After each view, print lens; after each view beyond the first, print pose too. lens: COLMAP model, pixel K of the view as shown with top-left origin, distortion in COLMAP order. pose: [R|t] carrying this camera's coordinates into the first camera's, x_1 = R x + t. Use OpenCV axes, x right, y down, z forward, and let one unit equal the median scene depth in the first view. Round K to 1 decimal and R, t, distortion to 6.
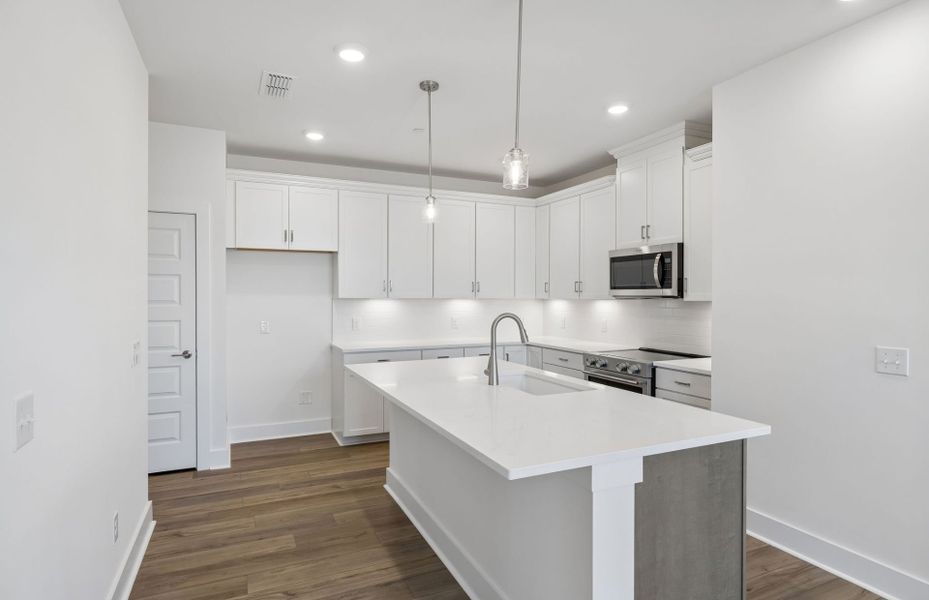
lens RADIAL K [[505.0, 0, 471.1], [0, 505.0, 298.9], [0, 0, 1]] dist [0.000426, -0.000172]
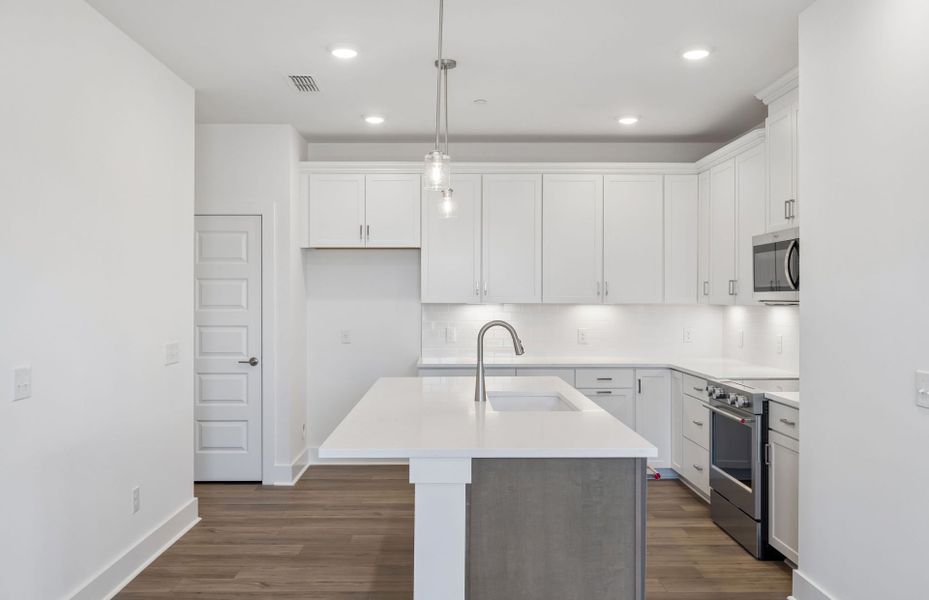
lens RADIAL K [[785.7, 0, 460.6], [0, 785.7, 299.1], [0, 0, 1]] dist [0.005180, -0.002889]
pose [[0.909653, -0.000146, -0.415369, 0.413833], [-0.002478, 0.999980, -0.005776, -0.000920], [0.415361, 0.006284, 0.909635, -0.194014]]
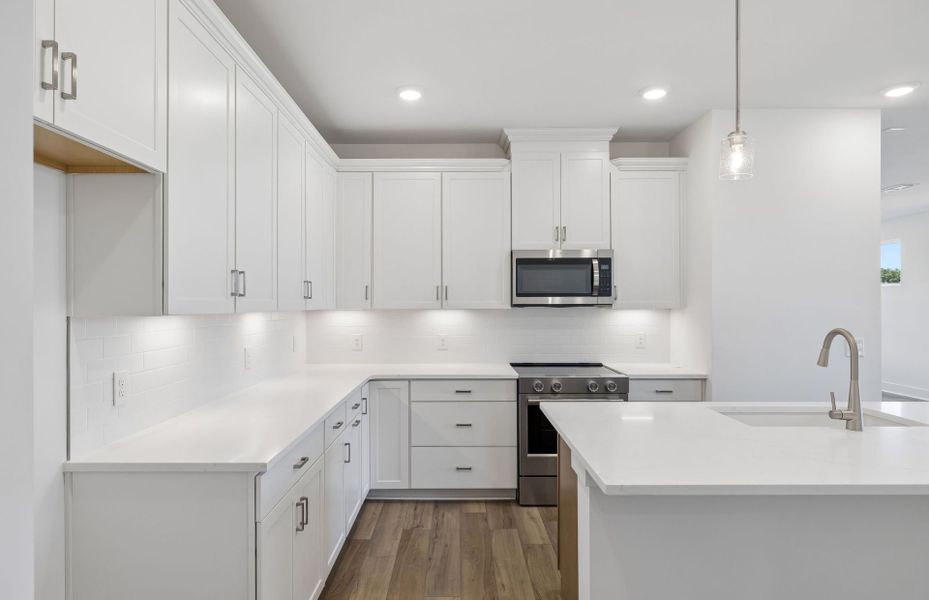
lens RADIAL K [[505.0, 0, 462.0], [0, 505.0, 297.6], [0, 0, 1]] dist [0.000426, -0.000172]
pose [[0.422835, 0.008017, 0.906171, -0.594062], [0.008793, 0.999877, -0.012949, -0.008105], [-0.906164, 0.013443, 0.422713, 0.843326]]
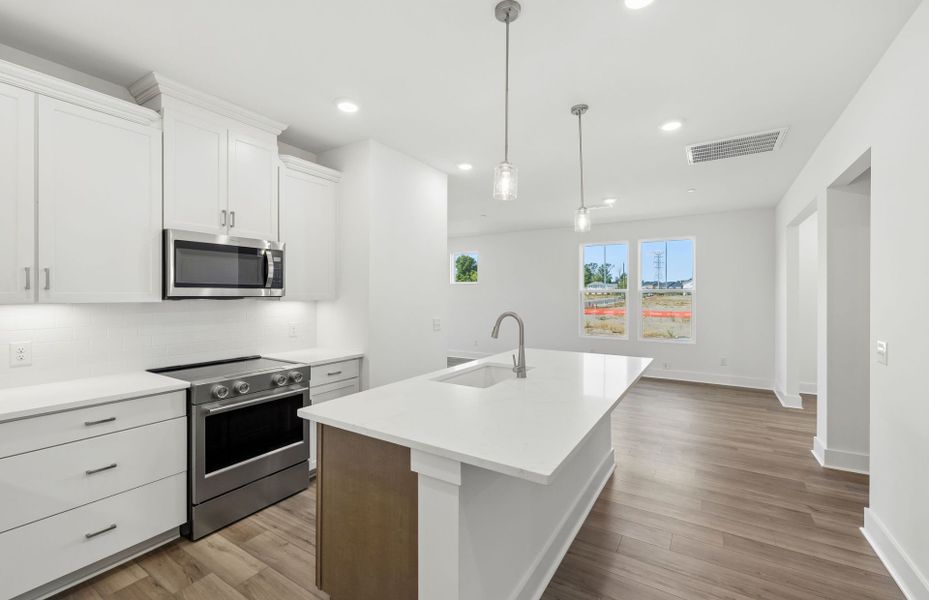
lens RADIAL K [[389.8, 0, 462.0], [0, 389.8, 294.8], [0, 0, 1]] dist [0.004051, 0.000256]
pose [[-0.535569, 0.000182, 0.844492, -0.427576], [0.005669, 0.999978, 0.003379, -0.008949], [-0.844473, 0.006598, -0.535558, 1.103940]]
